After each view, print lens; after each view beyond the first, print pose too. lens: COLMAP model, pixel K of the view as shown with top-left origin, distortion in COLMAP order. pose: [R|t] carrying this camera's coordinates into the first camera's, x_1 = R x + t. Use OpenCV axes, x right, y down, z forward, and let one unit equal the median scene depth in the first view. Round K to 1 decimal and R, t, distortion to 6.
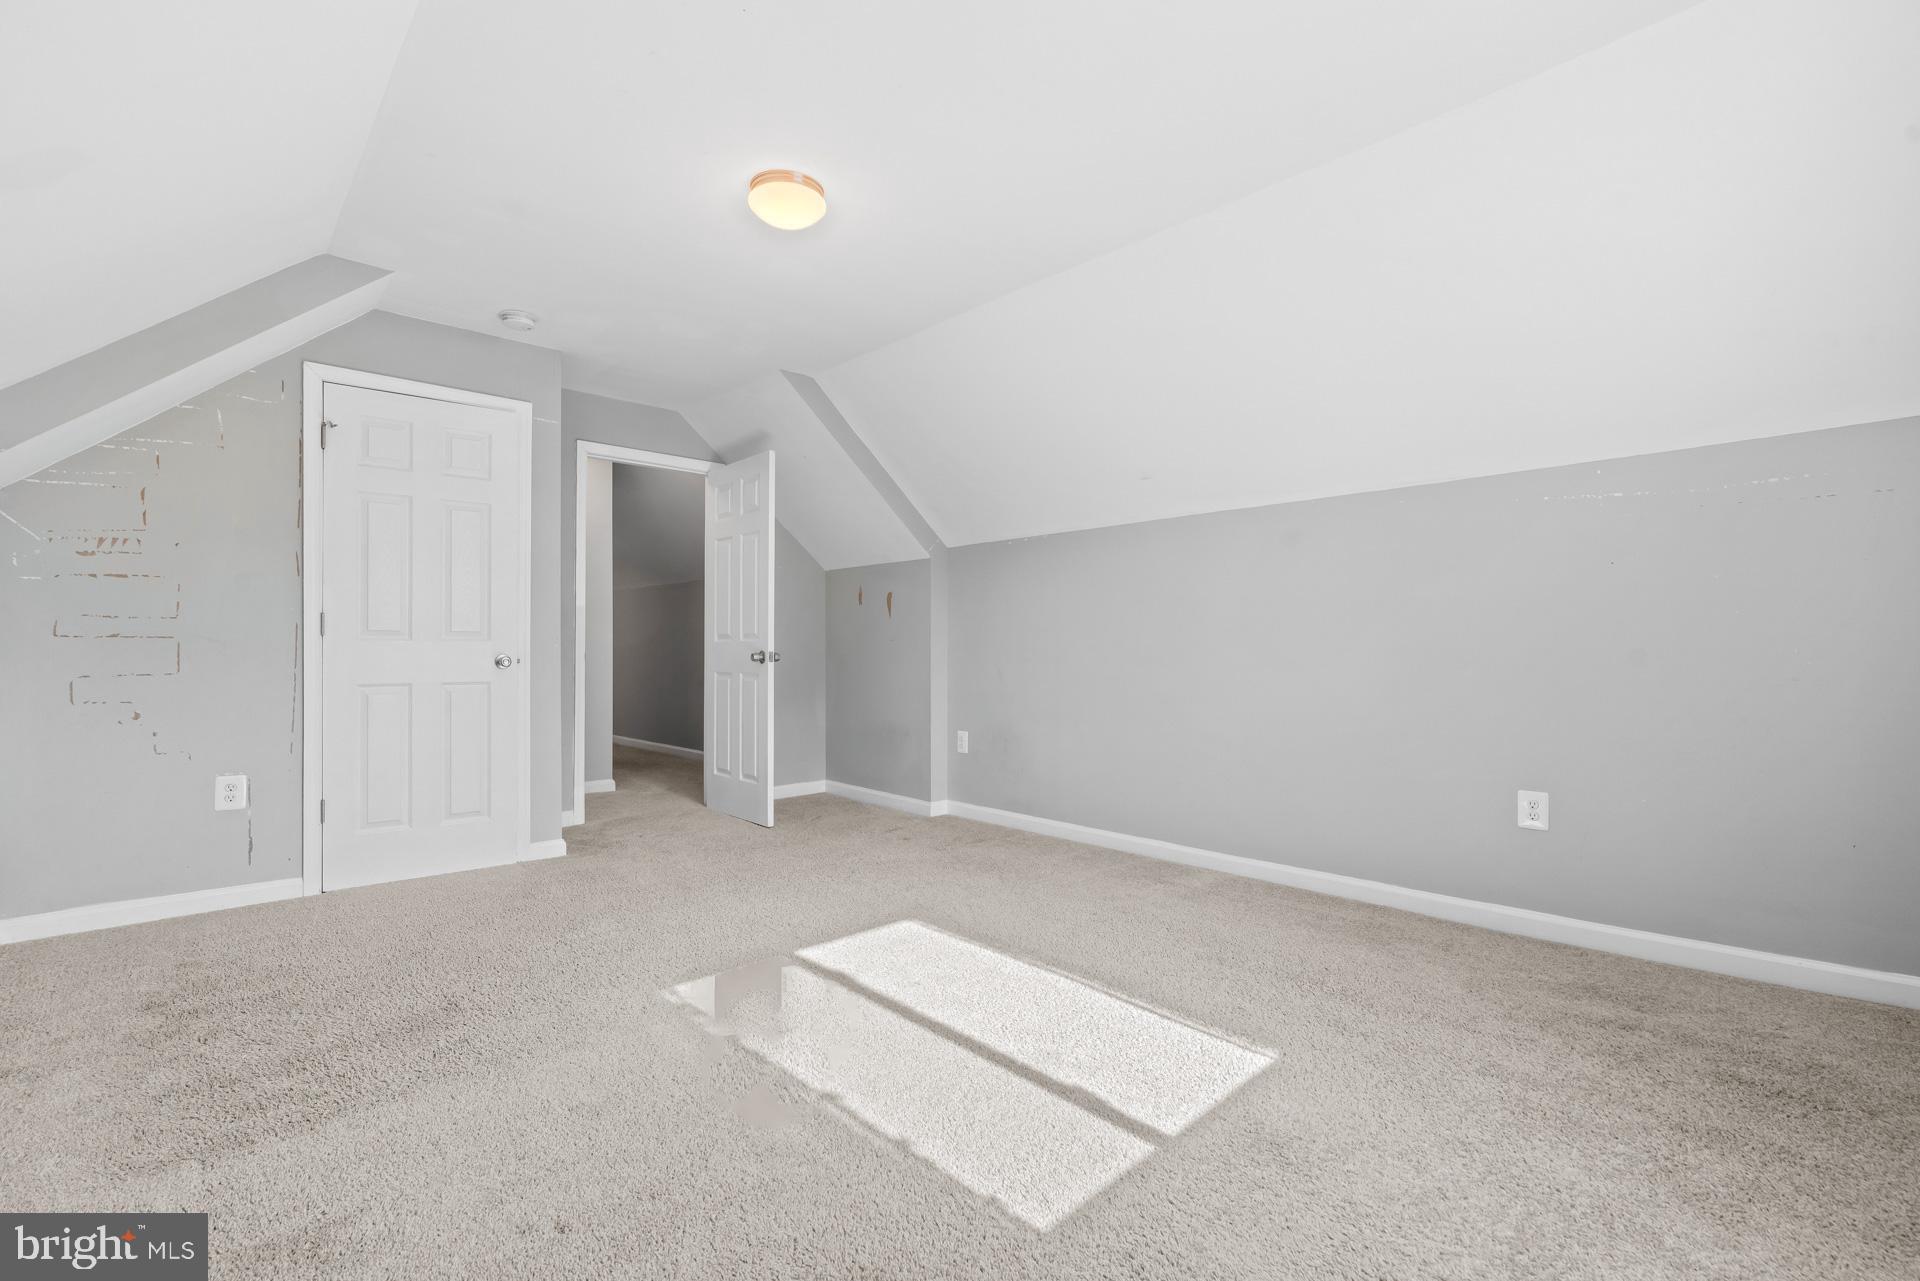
lens RADIAL K [[873.0, 0, 957.0], [0, 873.0, 639.0], [0, 0, 1]] dist [-0.003286, 0.000813]
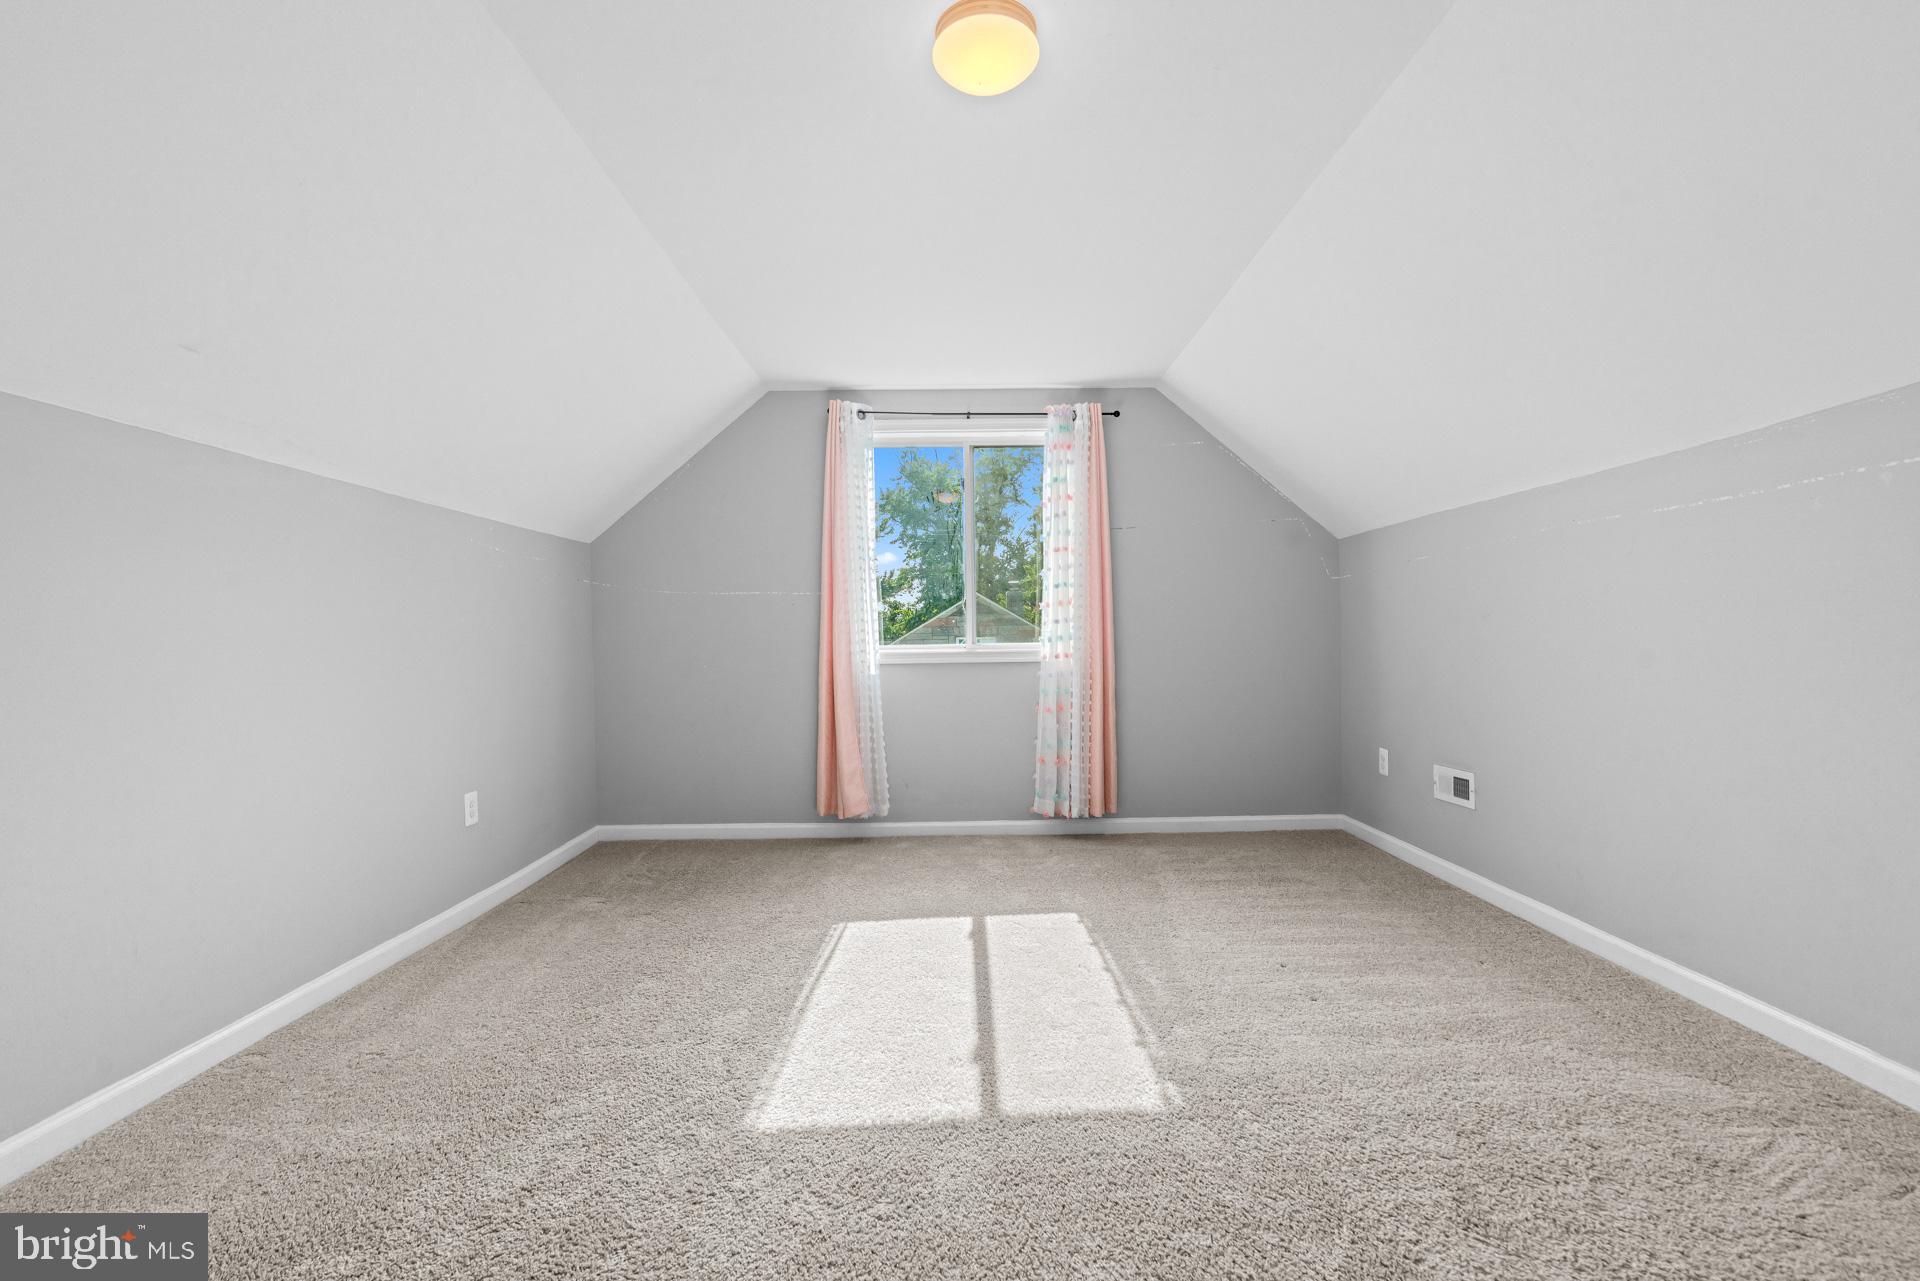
lens RADIAL K [[873.0, 0, 957.0], [0, 873.0, 639.0], [0, 0, 1]] dist [-0.003286, 0.000813]
pose [[-0.745055, 0.017216, 0.666781, -0.741771], [-0.000246, 0.999660, -0.026087, 0.000141], [-0.667003, -0.019600, -0.744797, 1.778602]]
